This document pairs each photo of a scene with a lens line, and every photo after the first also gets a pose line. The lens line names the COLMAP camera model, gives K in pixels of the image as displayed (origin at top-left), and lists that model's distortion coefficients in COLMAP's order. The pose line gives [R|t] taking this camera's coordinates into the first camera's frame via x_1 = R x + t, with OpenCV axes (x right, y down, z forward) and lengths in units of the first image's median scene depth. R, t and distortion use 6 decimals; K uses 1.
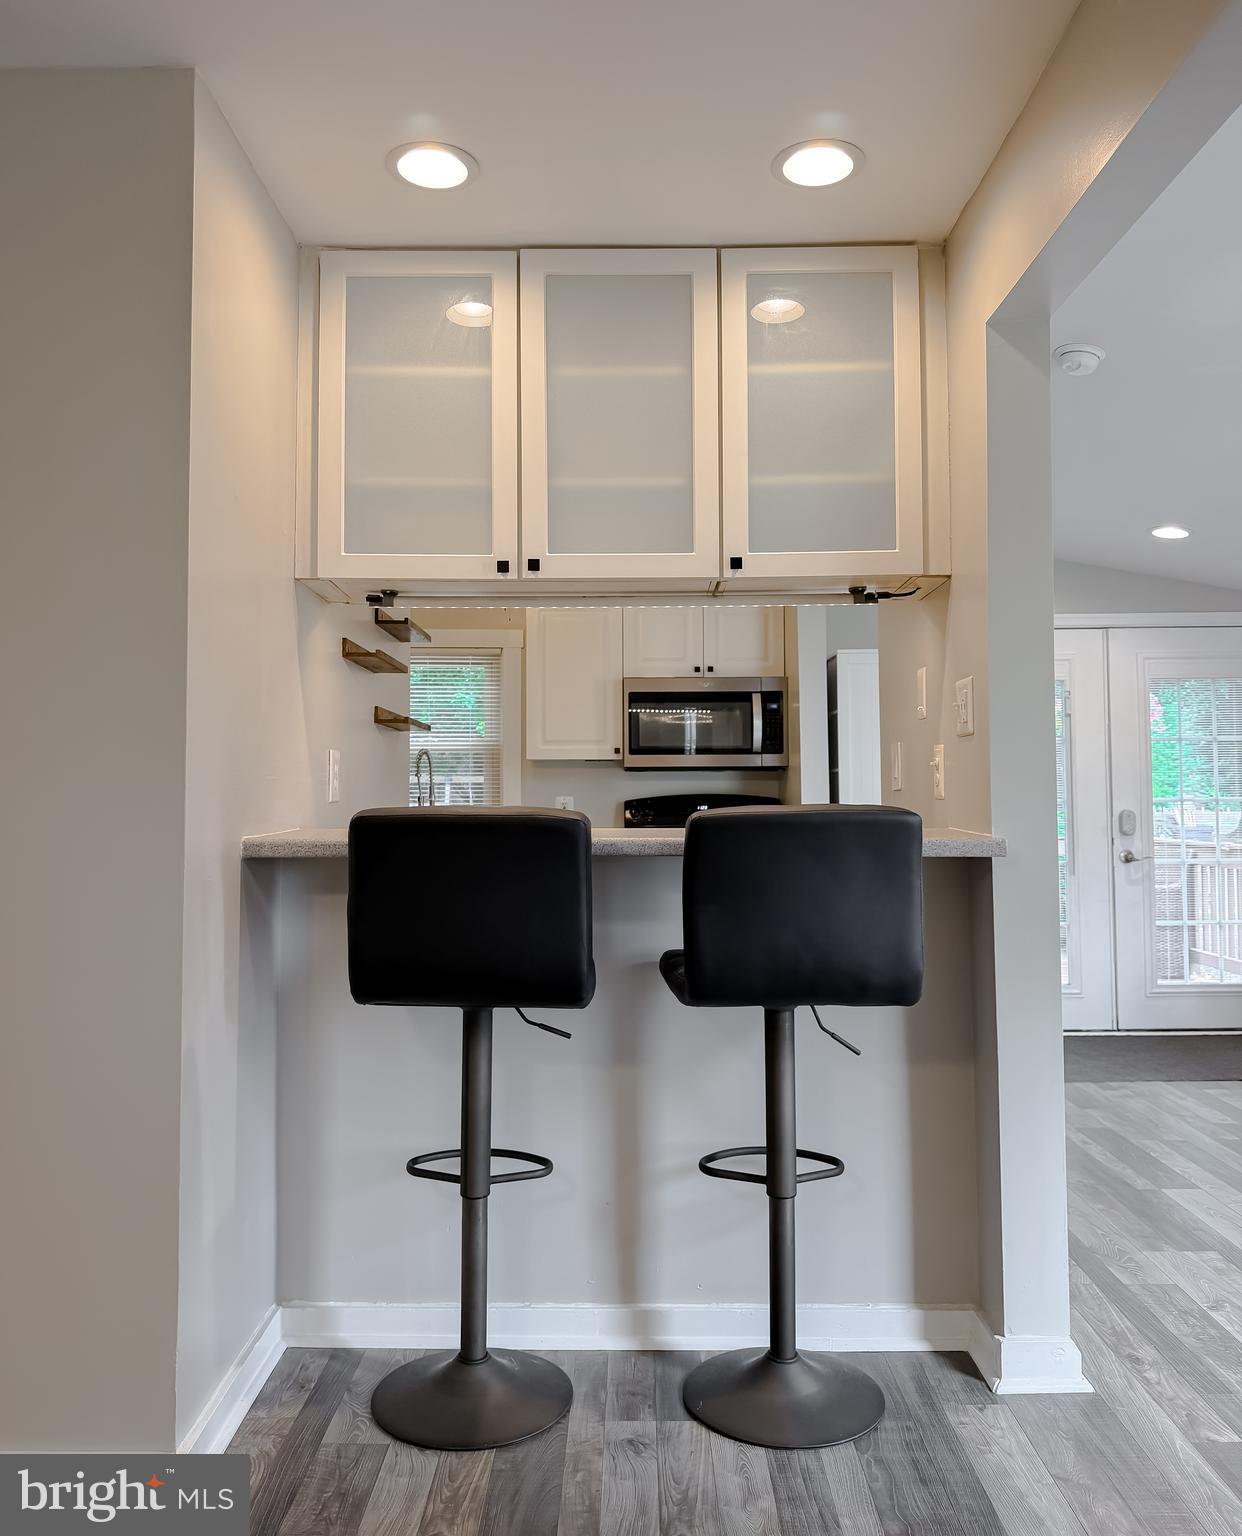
lens RADIAL K [[1168.8, 0, 616.0], [0, 1168.8, 750.4], [0, 0, 1]] dist [0.063686, -0.028789]
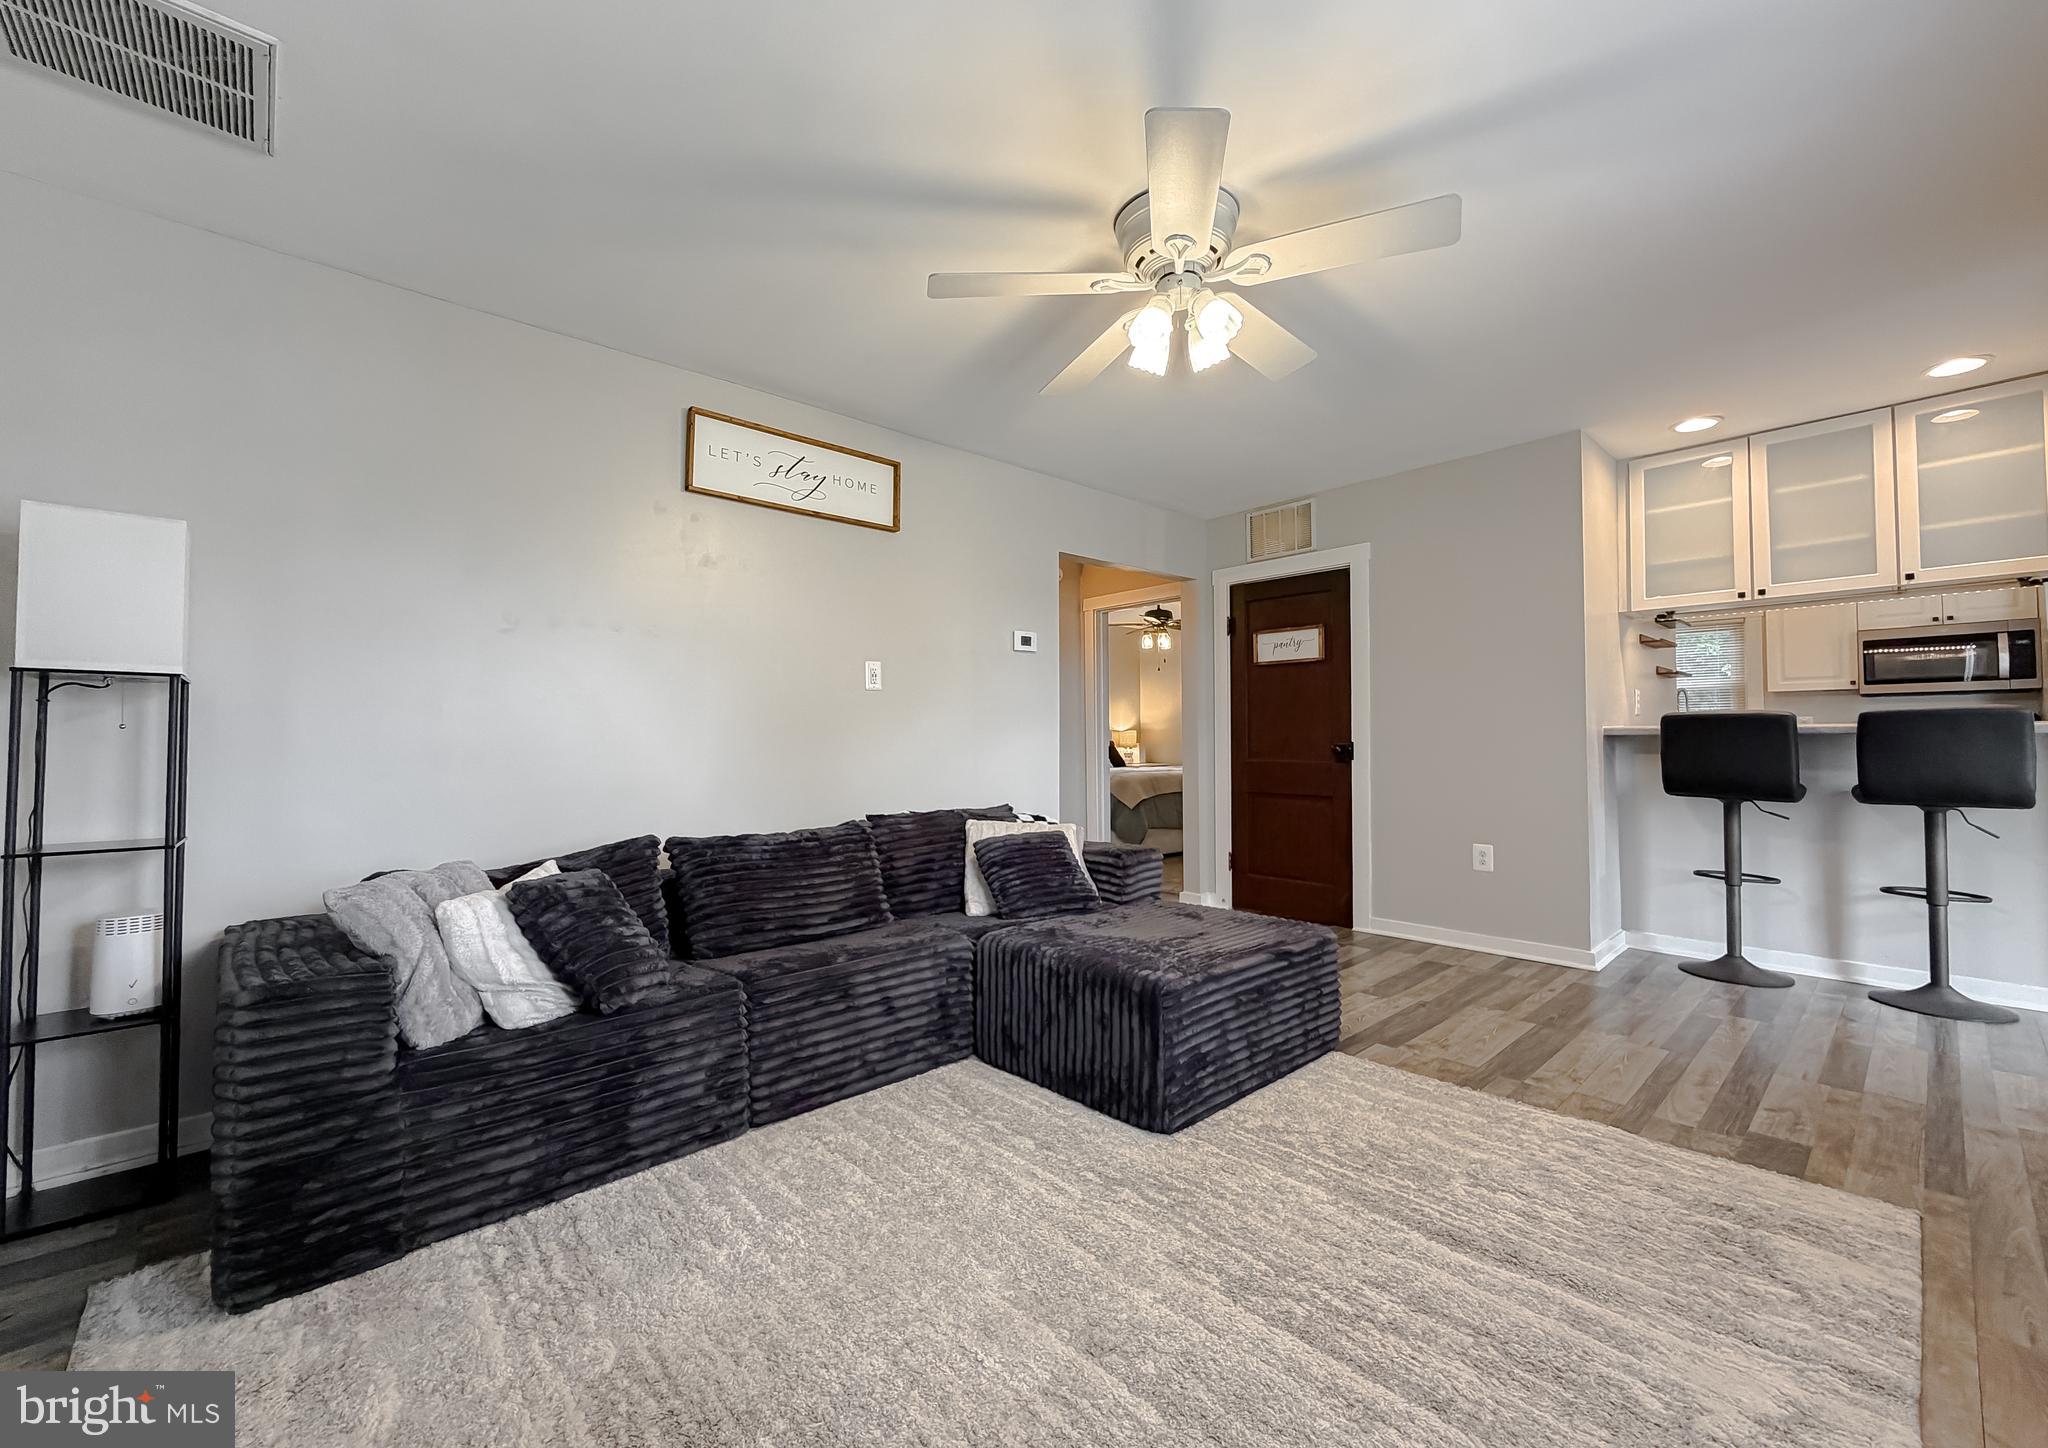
lens RADIAL K [[827.4, 0, 1020.5], [0, 827.4, 722.6], [0, 0, 1]] dist [-0.001836, 0.000332]
pose [[0.681151, -0.017489, -0.731934, 0.093643], [0.036952, 0.999262, 0.010511, 0.001629], [0.731210, -0.034206, 0.681294, -0.872731]]
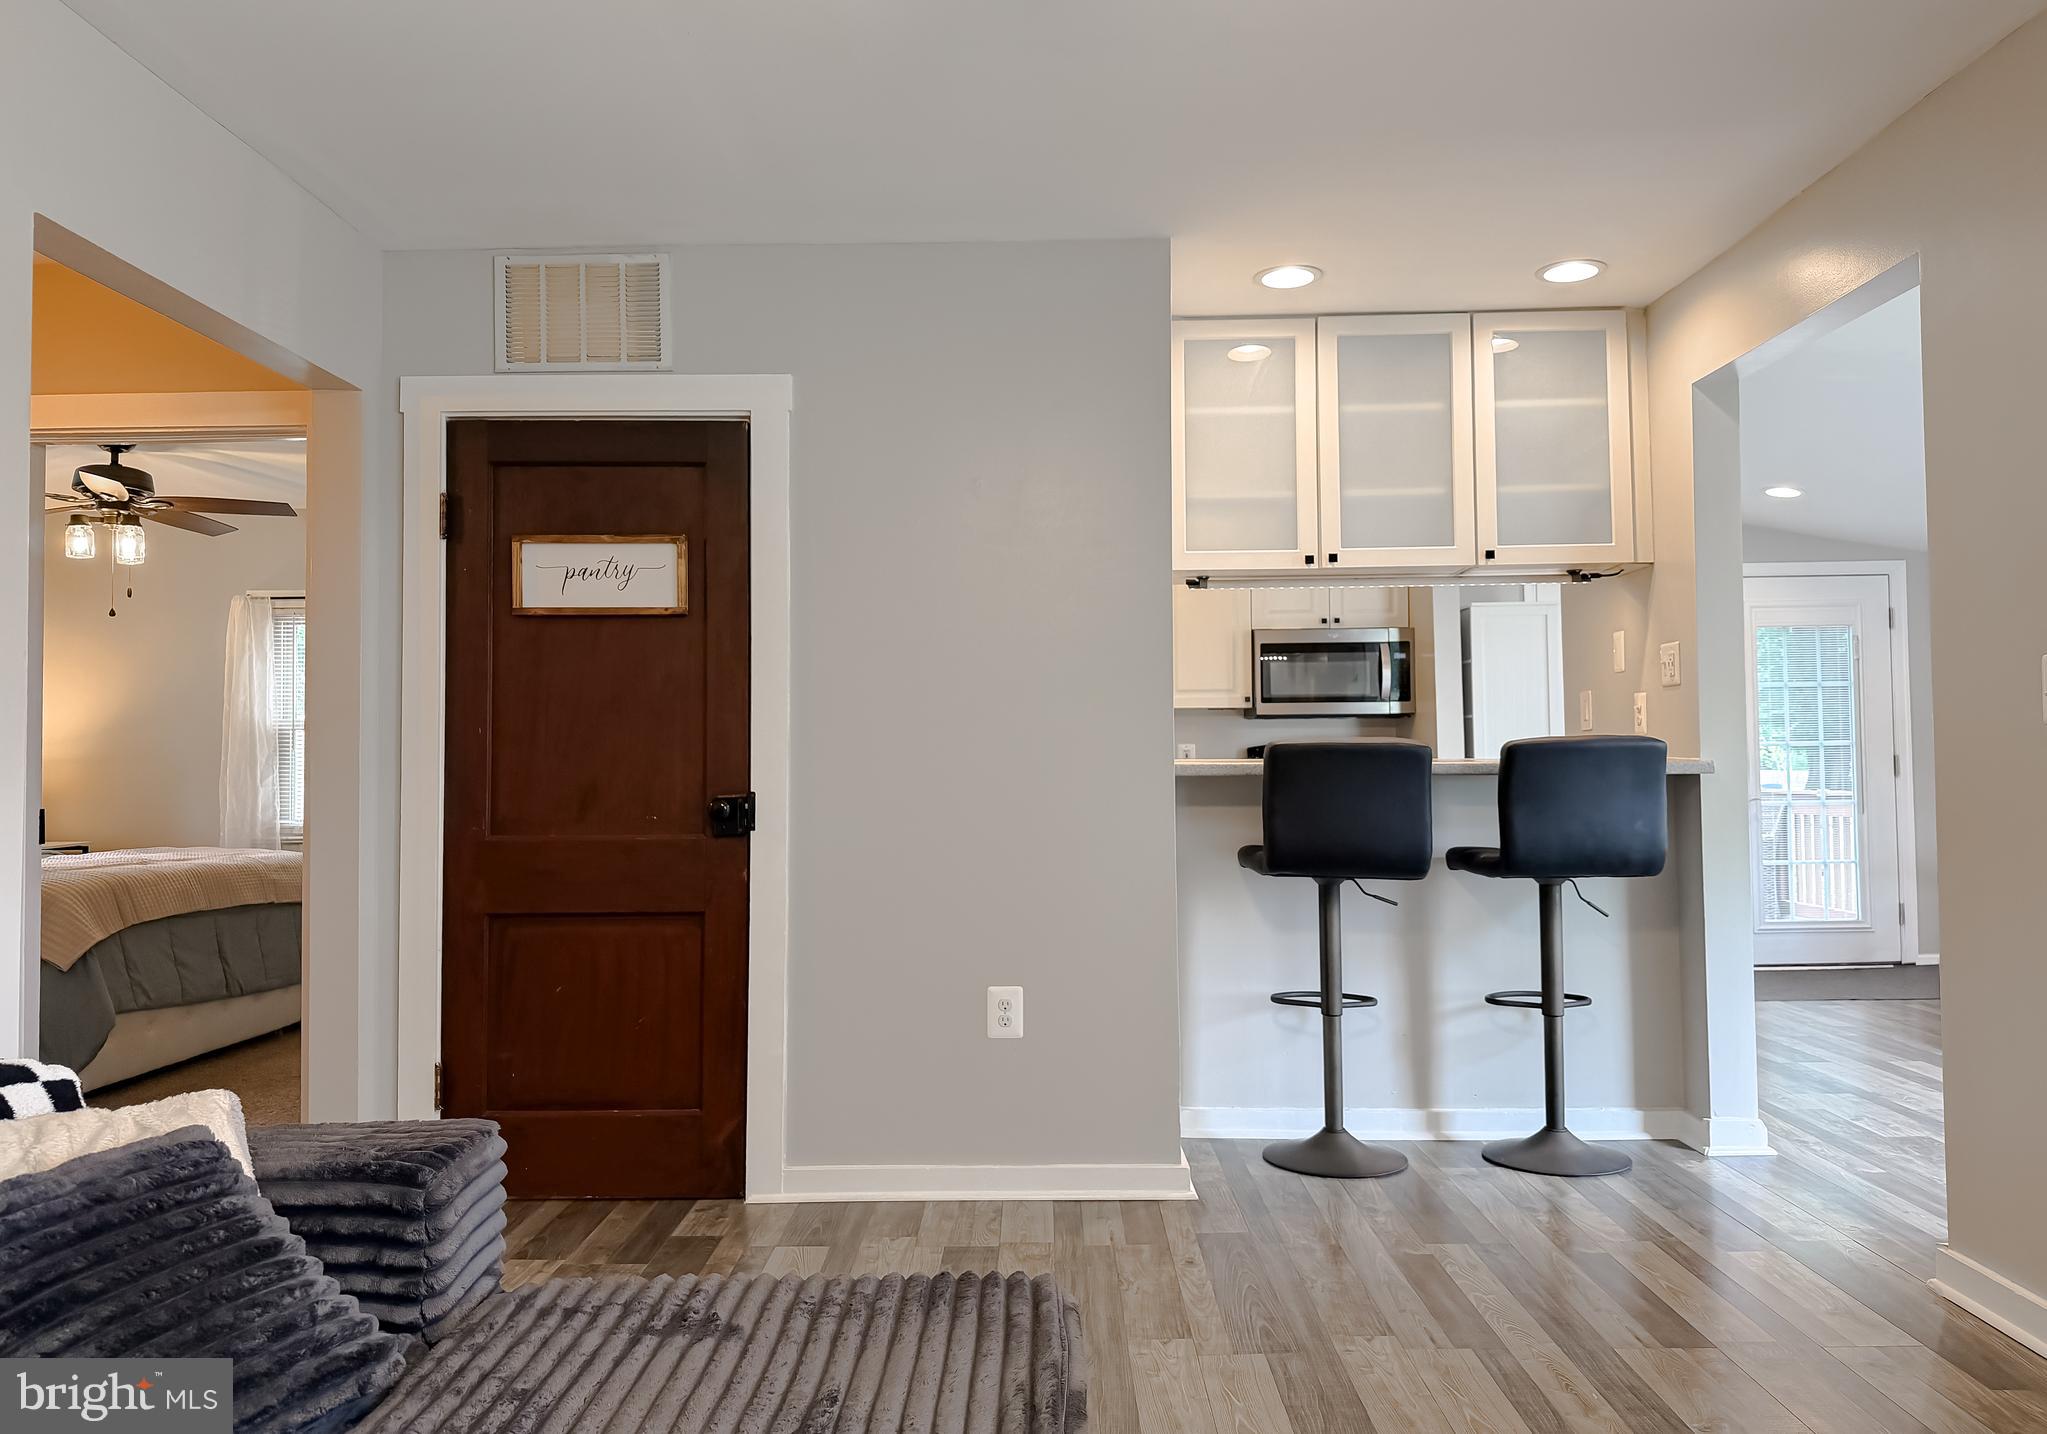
lens RADIAL K [[1462.9, 0, 1013.0], [0, 1462.9, 707.3], [0, 0, 1]] dist [0.039593, -0.024562]
pose [[0.999957, -0.007815, -0.004901, -0.413300], [0.007839, 0.999957, 0.004959, -0.001989], [0.004862, -0.004997, 0.999976, -0.627660]]
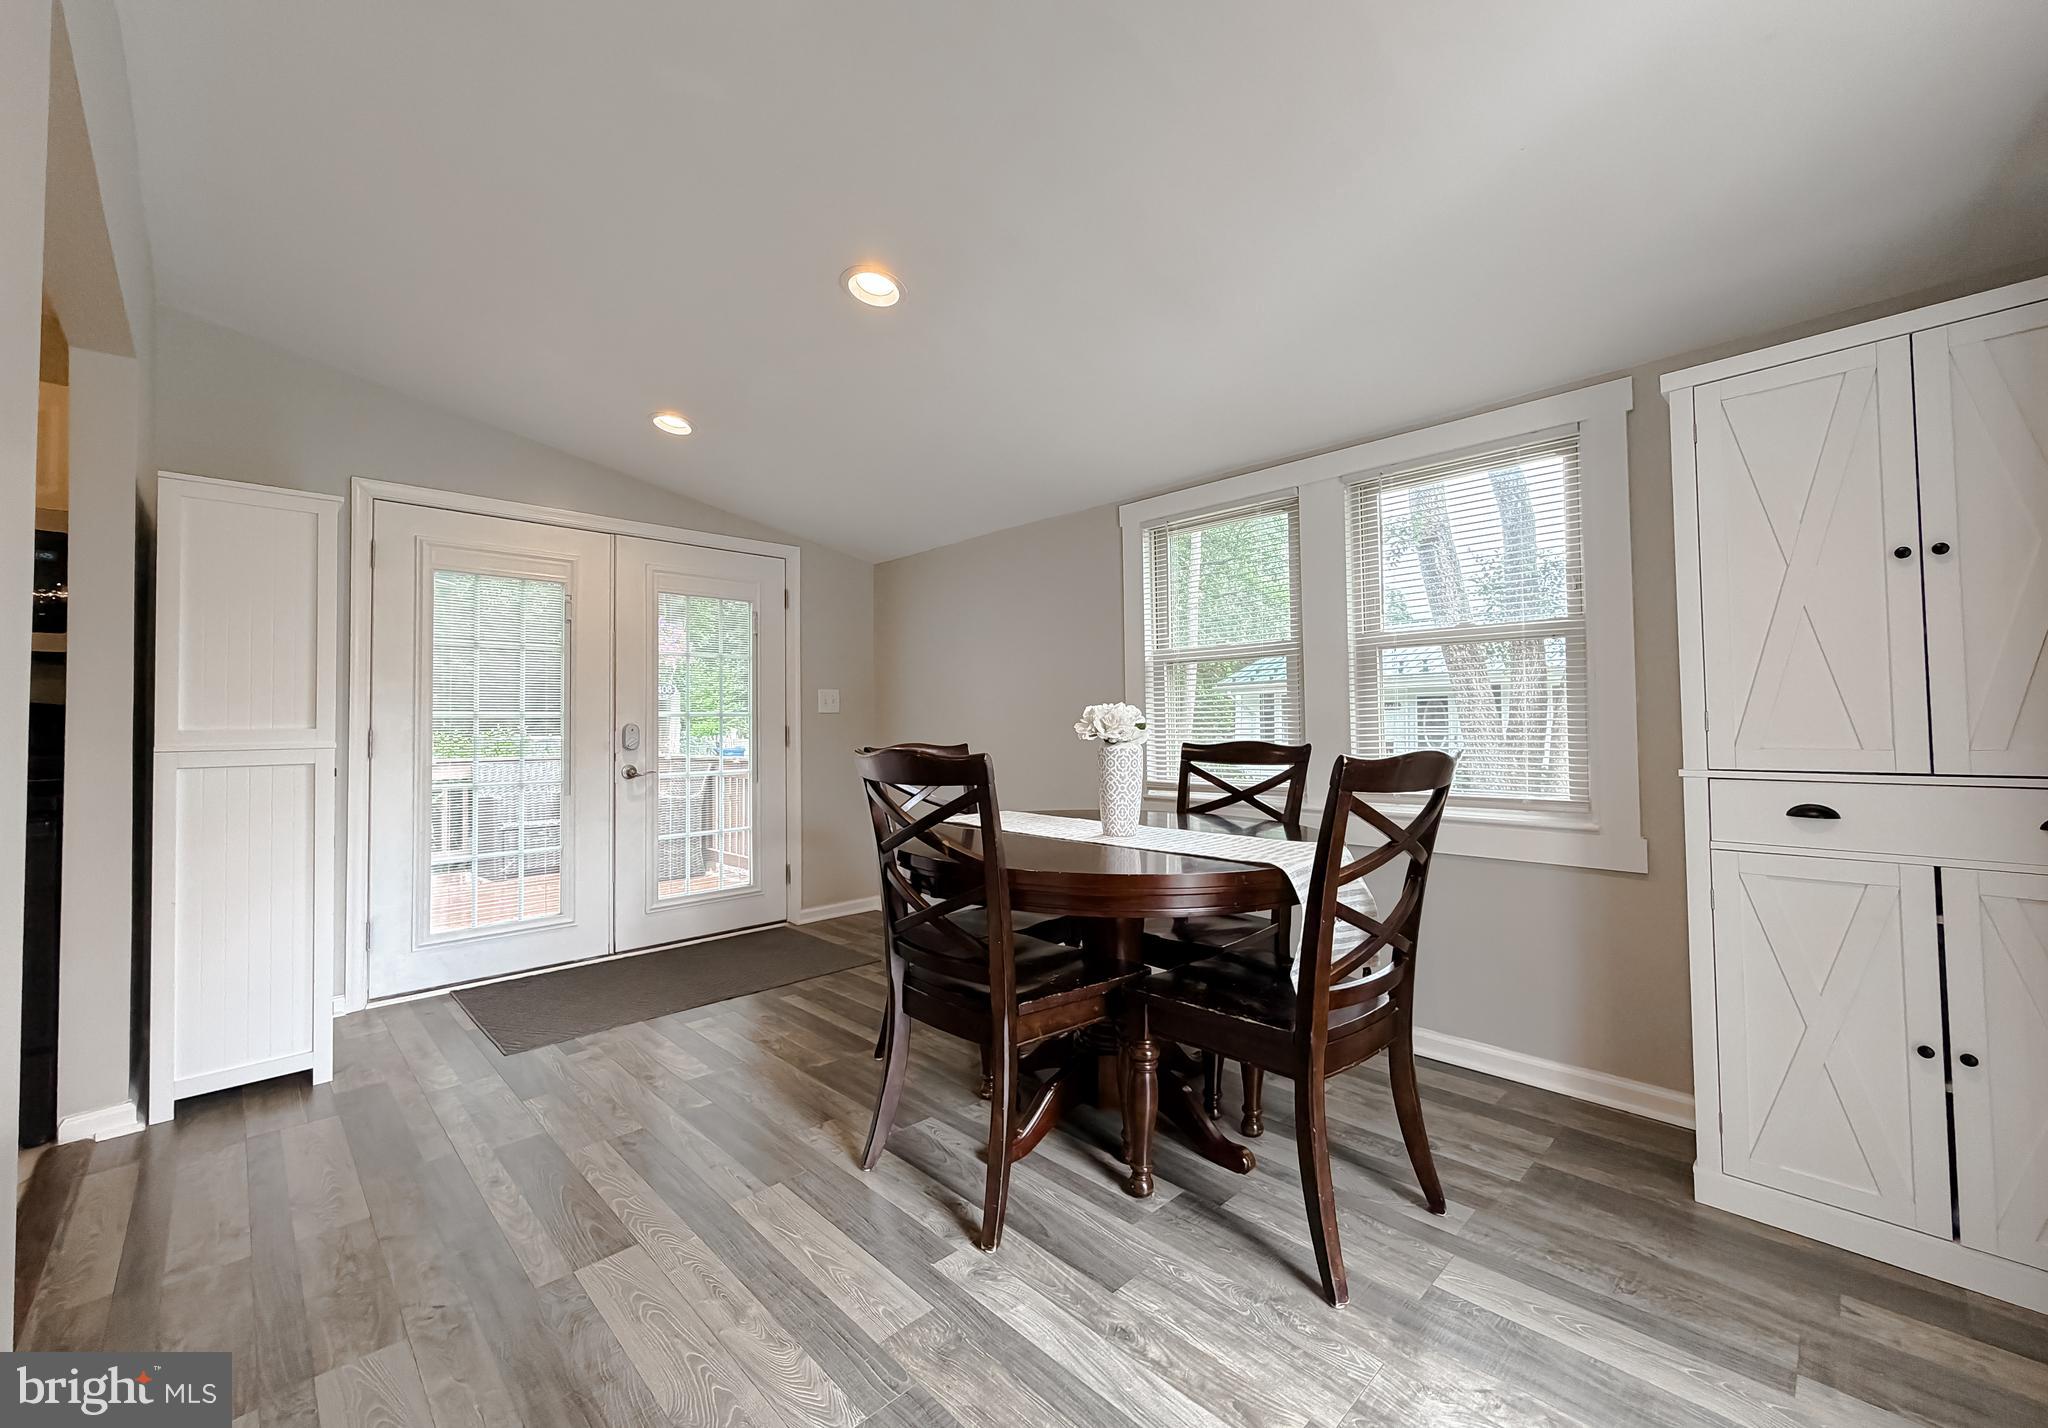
lens RADIAL K [[825.1, 0, 1016.7], [0, 825.1, 707.4], [0, 0, 1]] dist [0.002724, 0.000607]
pose [[0.709075, 0.014803, 0.704978, 0.389678], [-0.023868, 0.999711, 0.003015, 0.058985], [-0.704729, -0.018964, 0.709223, 0.651198]]
